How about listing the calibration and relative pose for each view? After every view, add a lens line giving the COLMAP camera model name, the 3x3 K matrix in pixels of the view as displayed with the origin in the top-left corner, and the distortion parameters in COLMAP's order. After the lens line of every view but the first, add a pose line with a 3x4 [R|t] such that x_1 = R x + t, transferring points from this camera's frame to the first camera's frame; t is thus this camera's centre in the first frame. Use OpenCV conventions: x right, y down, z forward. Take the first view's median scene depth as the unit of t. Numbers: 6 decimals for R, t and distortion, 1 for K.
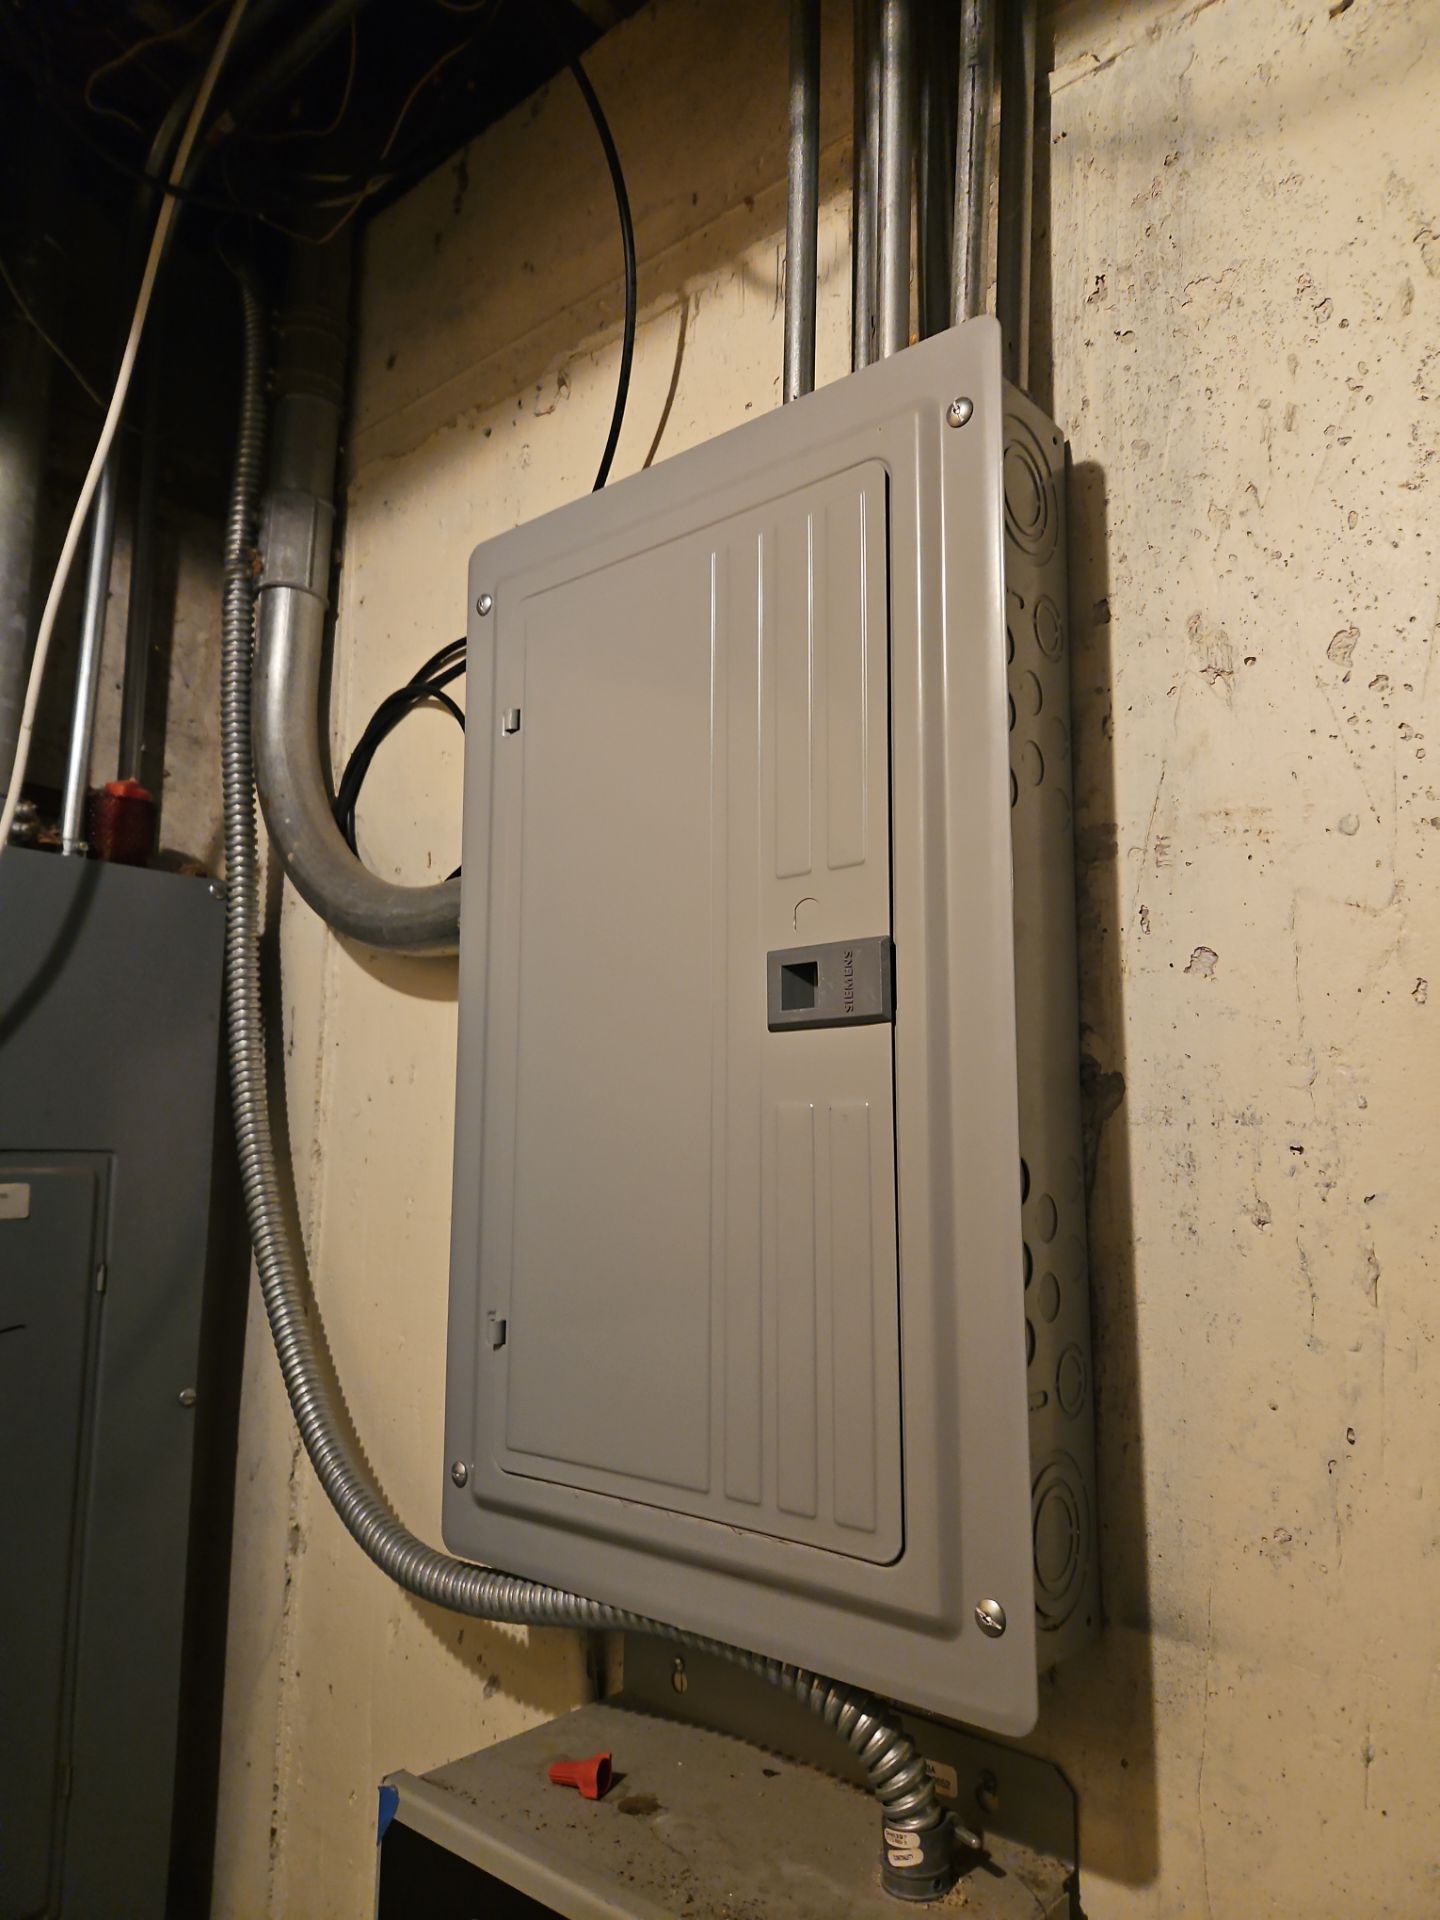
lens RADIAL K [[1194.4, 0, 720.0], [0, 1194.4, 960.0], [0, 0, 1]] dist [0.002800, -0.024520]
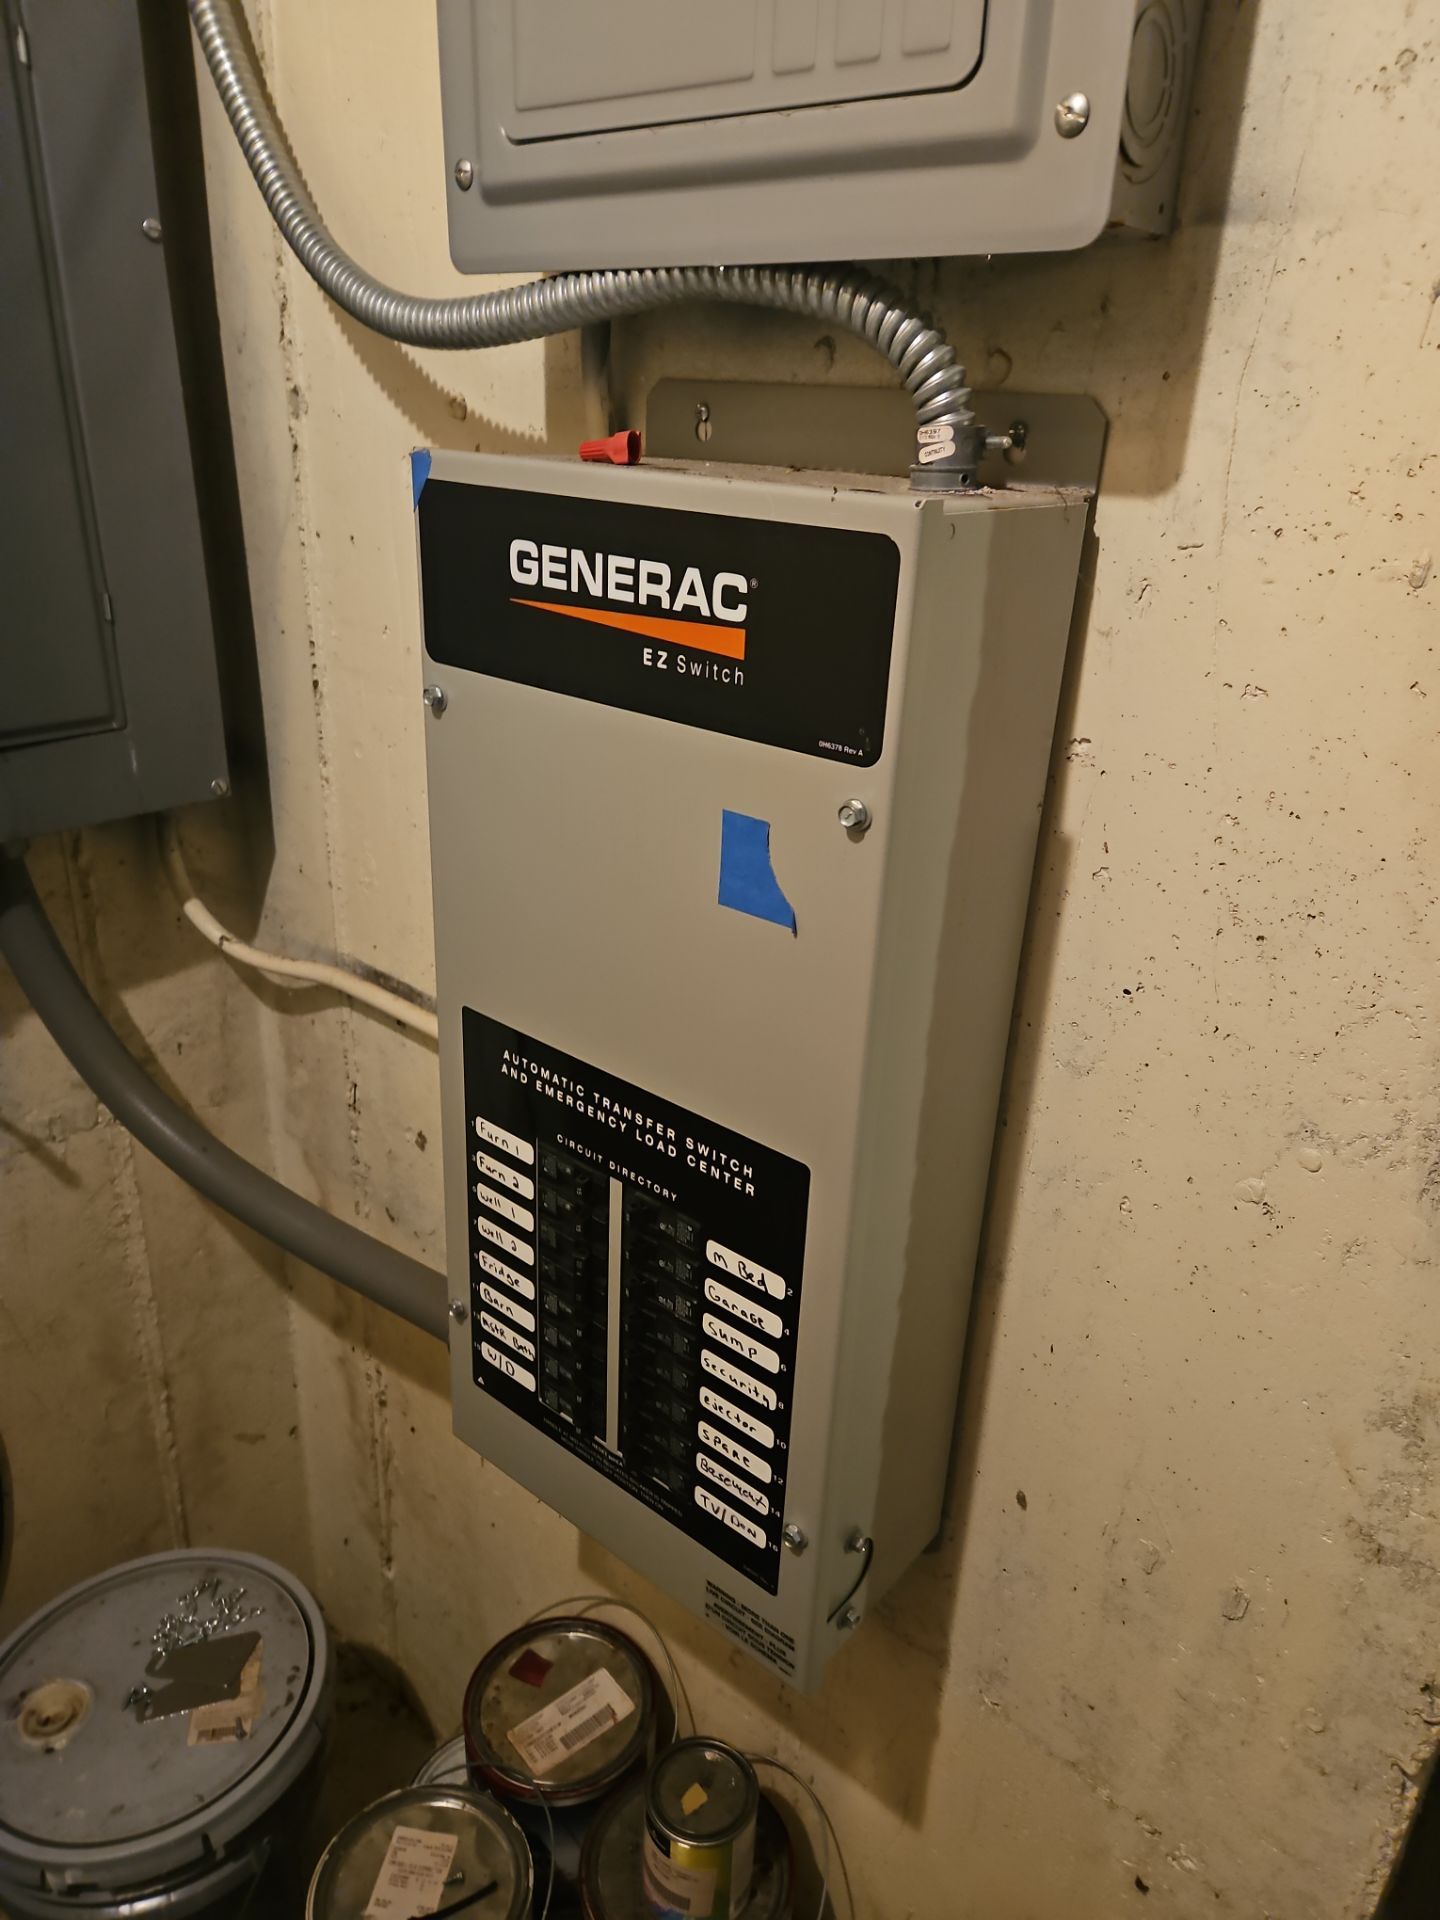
lens RADIAL K [[1194.4, 0, 720.0], [0, 1194.4, 960.0], [0, 0, 1]] dist [0.002800, -0.024520]
pose [[0.999508, 0.022458, 0.021877, -0.037534], [-0.030737, 0.839426, 0.542603, 0.505946], [-0.006179, -0.543009, 0.839704, -0.085310]]
